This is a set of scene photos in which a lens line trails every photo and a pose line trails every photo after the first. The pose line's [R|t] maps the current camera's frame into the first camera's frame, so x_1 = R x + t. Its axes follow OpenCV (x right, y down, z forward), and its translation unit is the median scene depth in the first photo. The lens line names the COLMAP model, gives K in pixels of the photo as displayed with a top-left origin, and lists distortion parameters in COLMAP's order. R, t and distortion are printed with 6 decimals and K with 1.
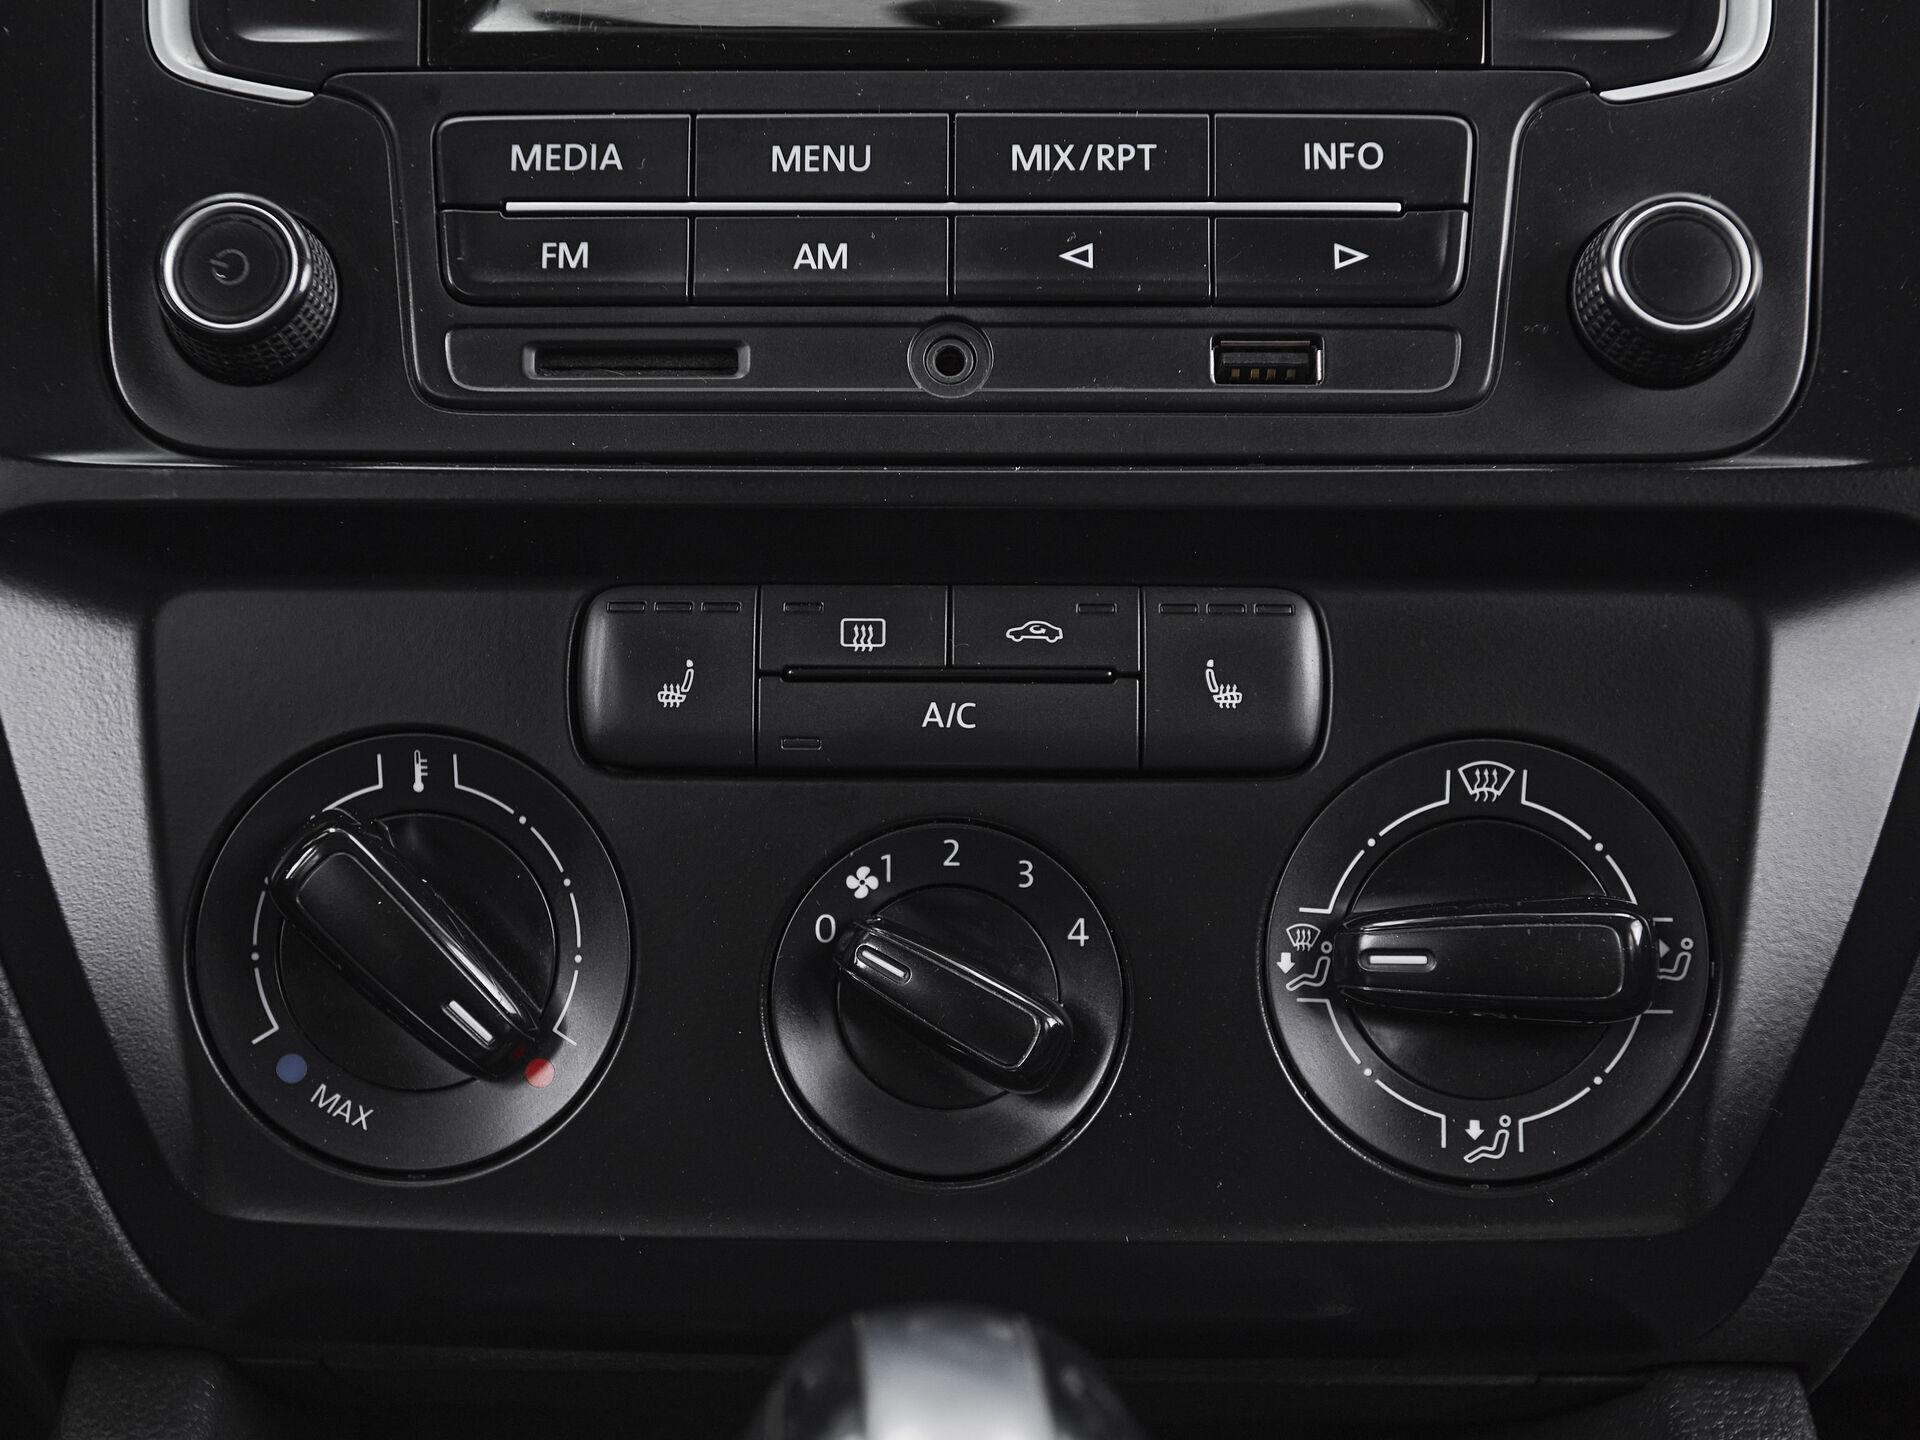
lens RADIAL K [[2376.6, 0, 912.1], [0, 2376.6, 857.1], [0, 0, 1]] dist [0.041486, 0.000000]
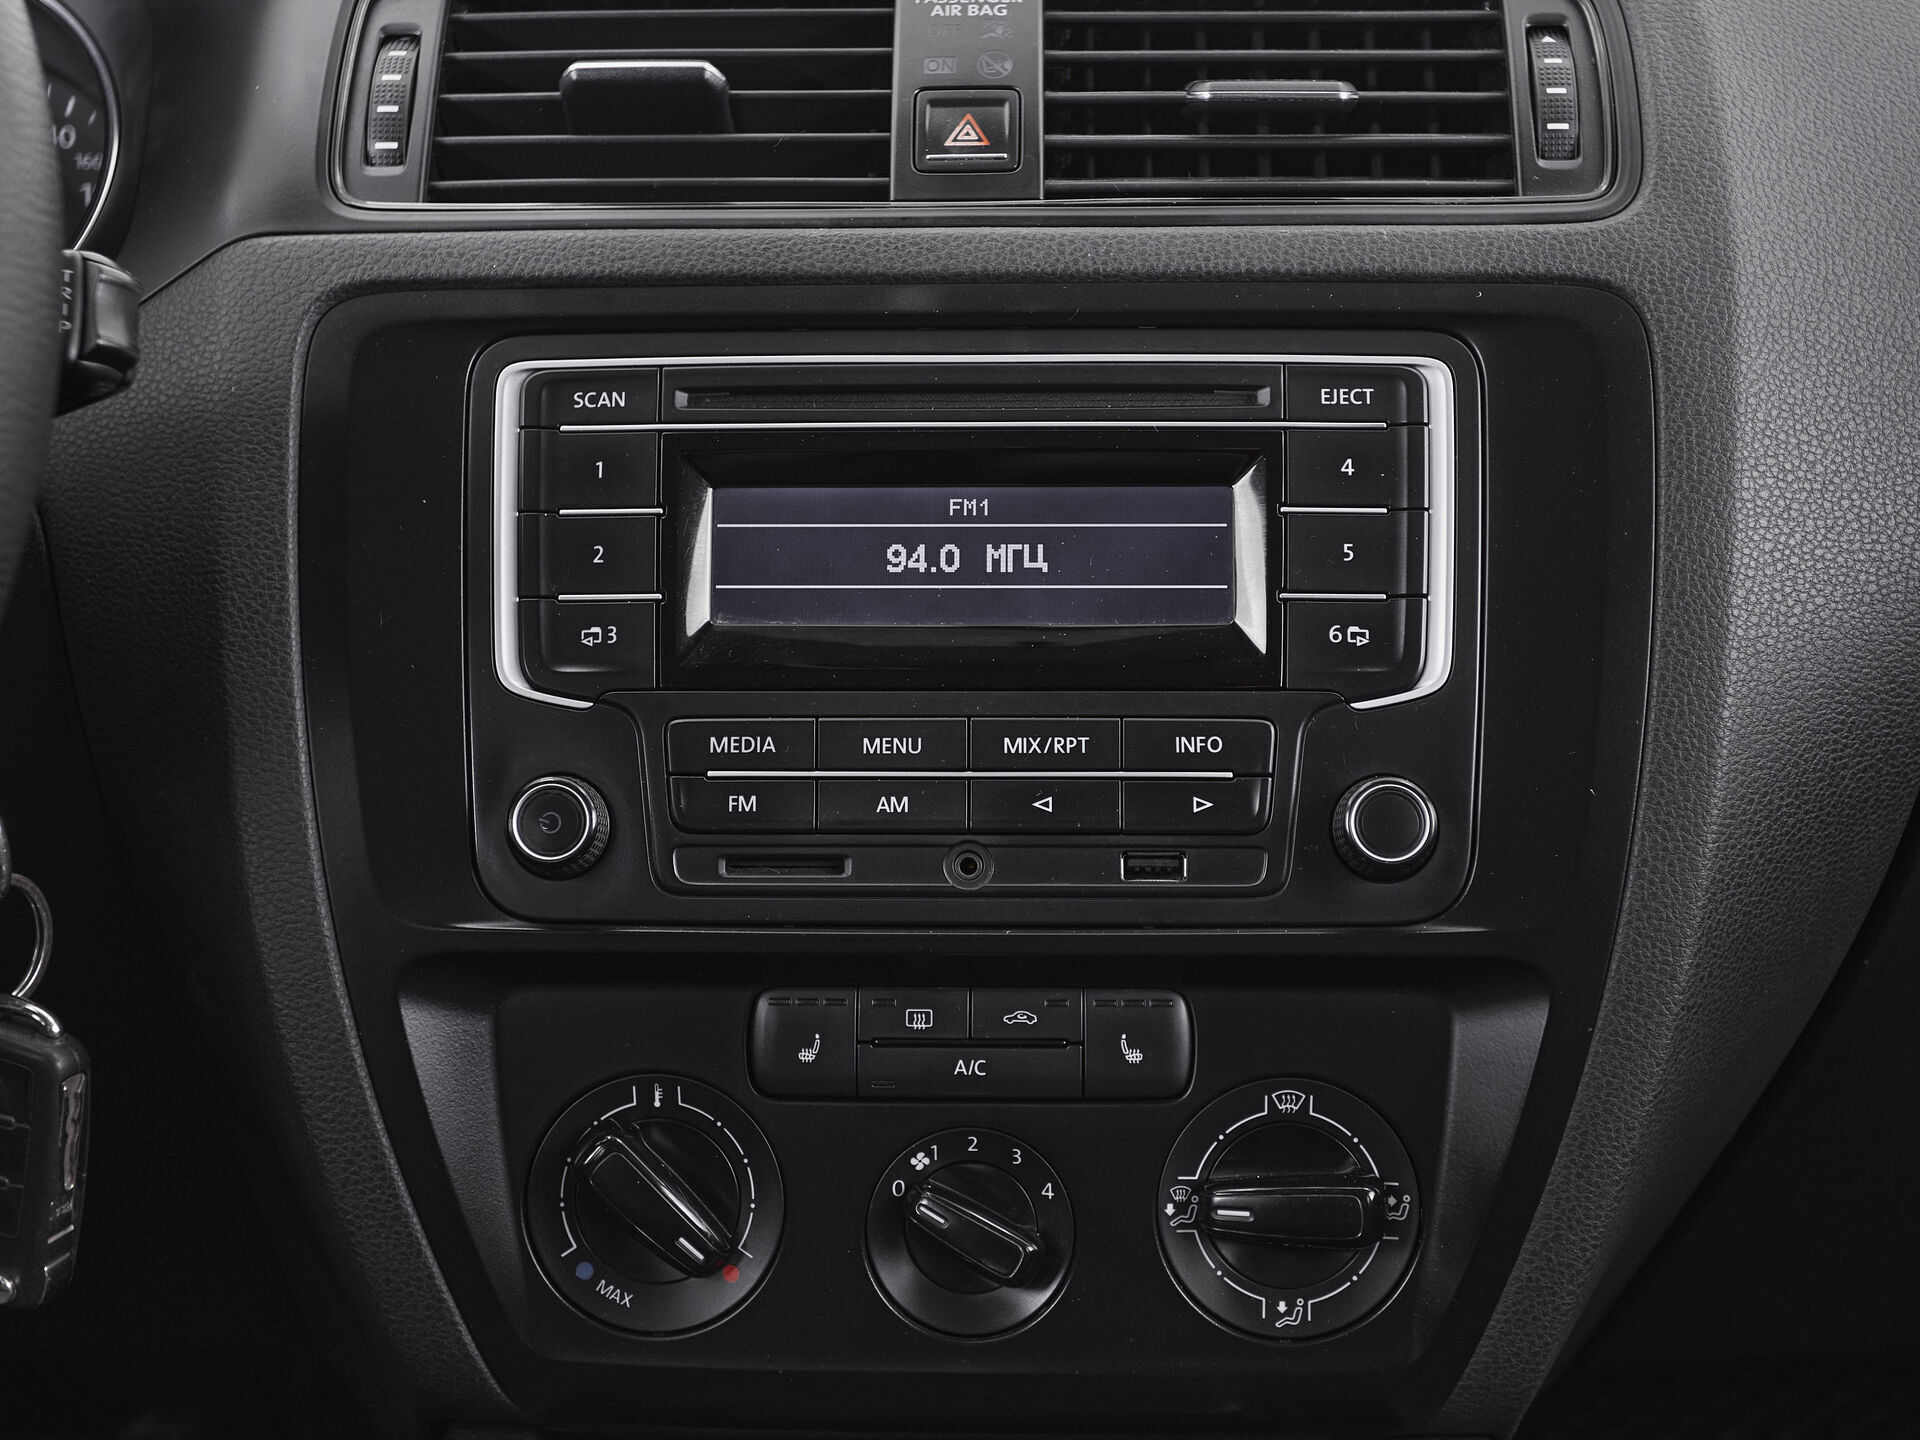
lens RADIAL K [[2376.6, 0, 956.1], [0, 2376.6, 722.5], [0, 0, 1]] dist [0.041486, 0.000000]
pose [[0.999847, -0.007117, -0.015974, 0.034366], [0.007718, 0.999253, 0.037856, -0.370030], [0.015693, -0.037974, 0.999156, -0.687553]]
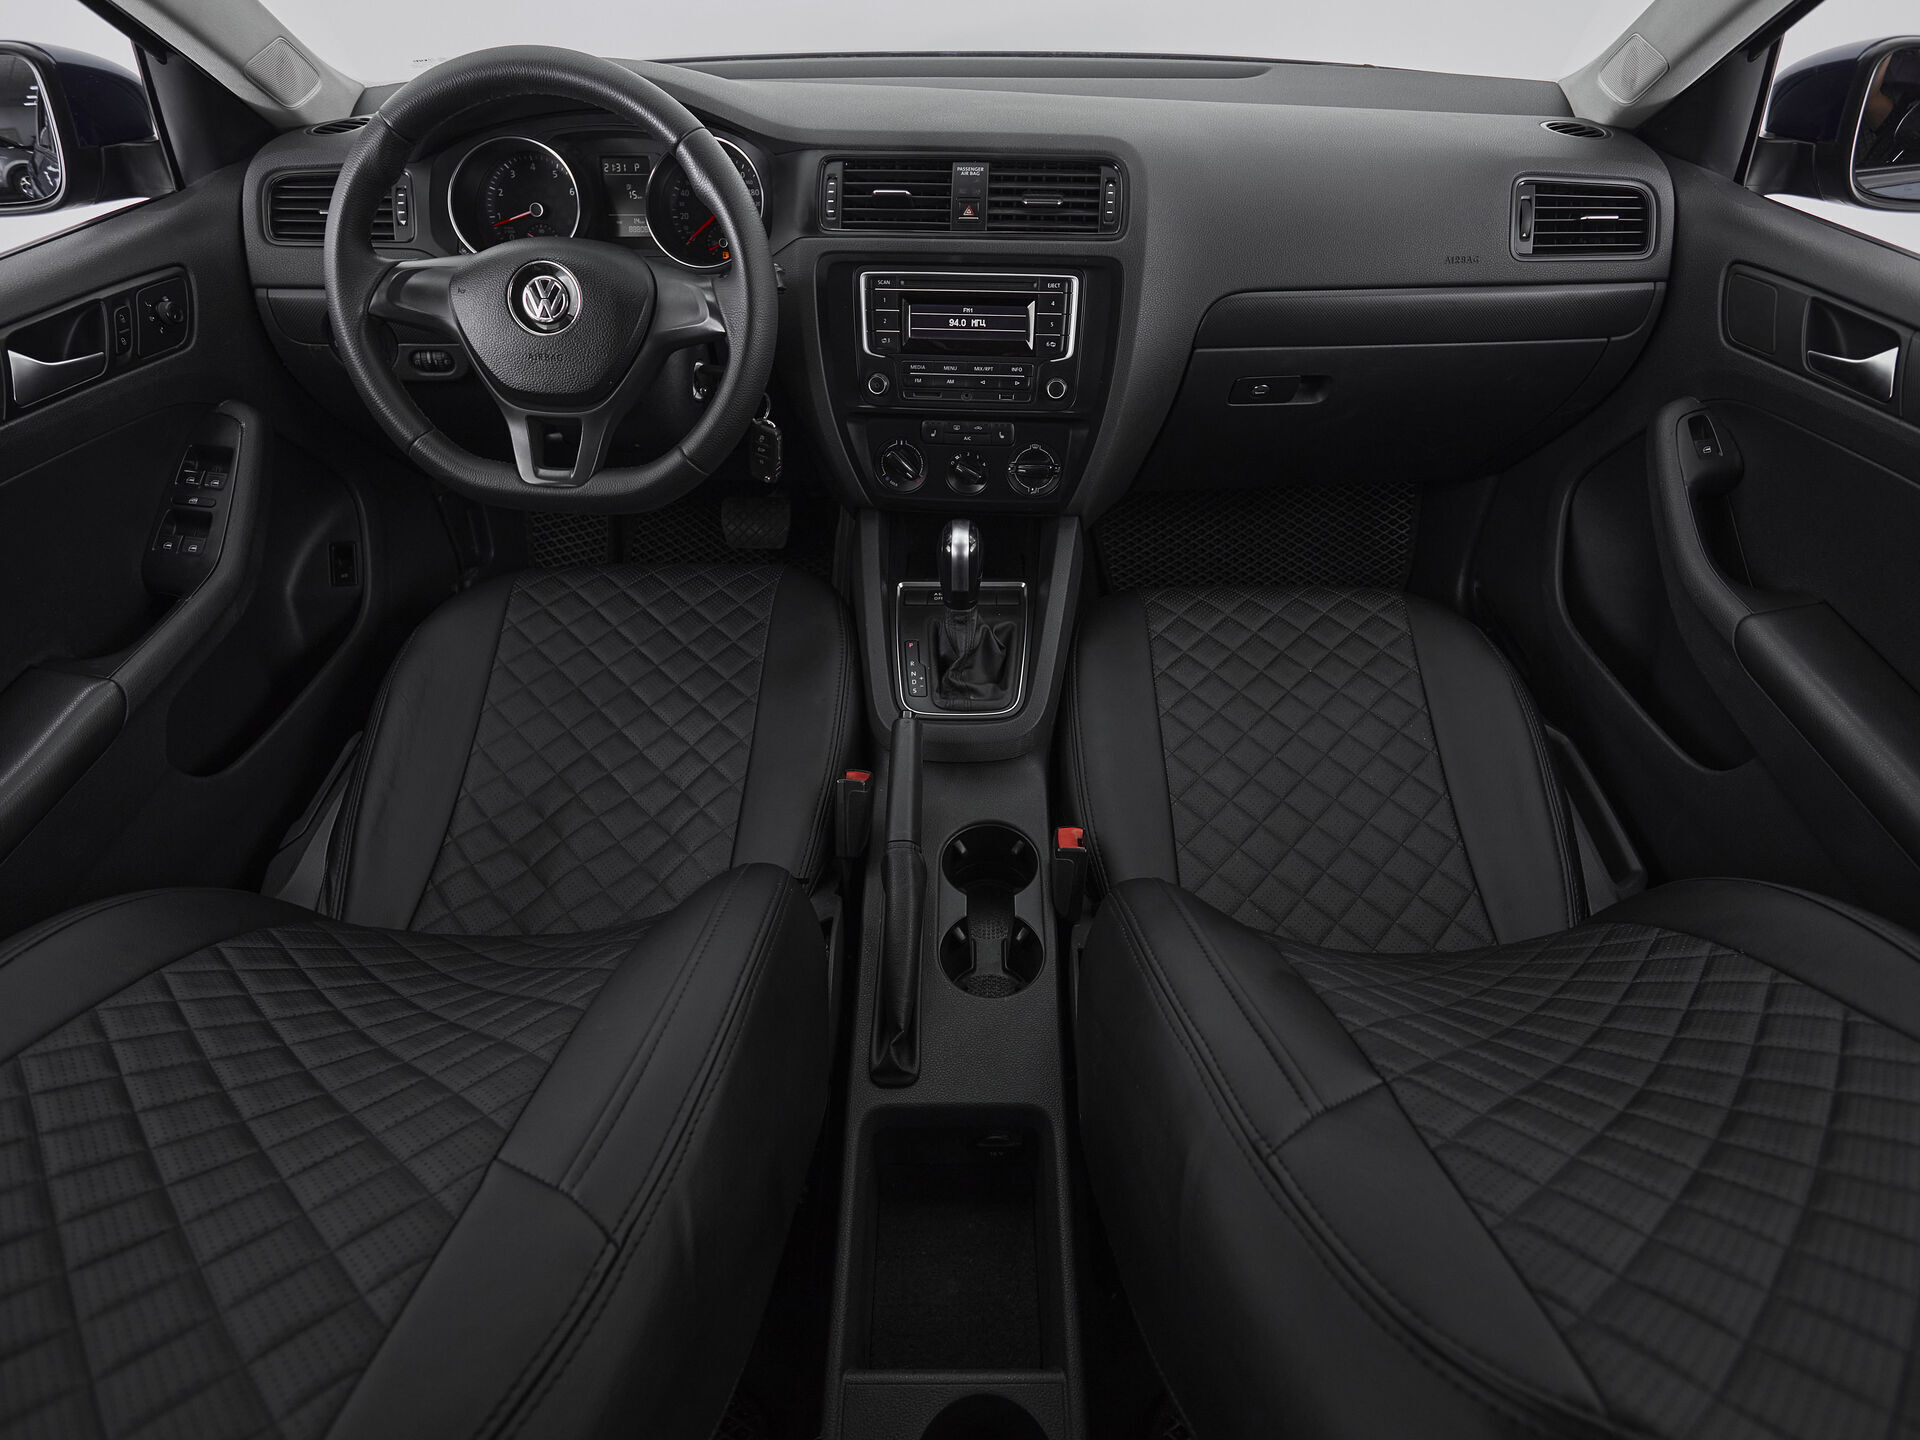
lens RADIAL K [[1026.3, 0, 976.0], [0, 1026.3, 719.9], [0, 0, 1]] dist [-0.013881, 0.004625]
pose [[0.997666, 0.033102, -0.059725, 0.281453], [0.002344, 0.857533, 0.514424, -1.021549], [0.068244, -0.513363, 0.855453, -2.429959]]
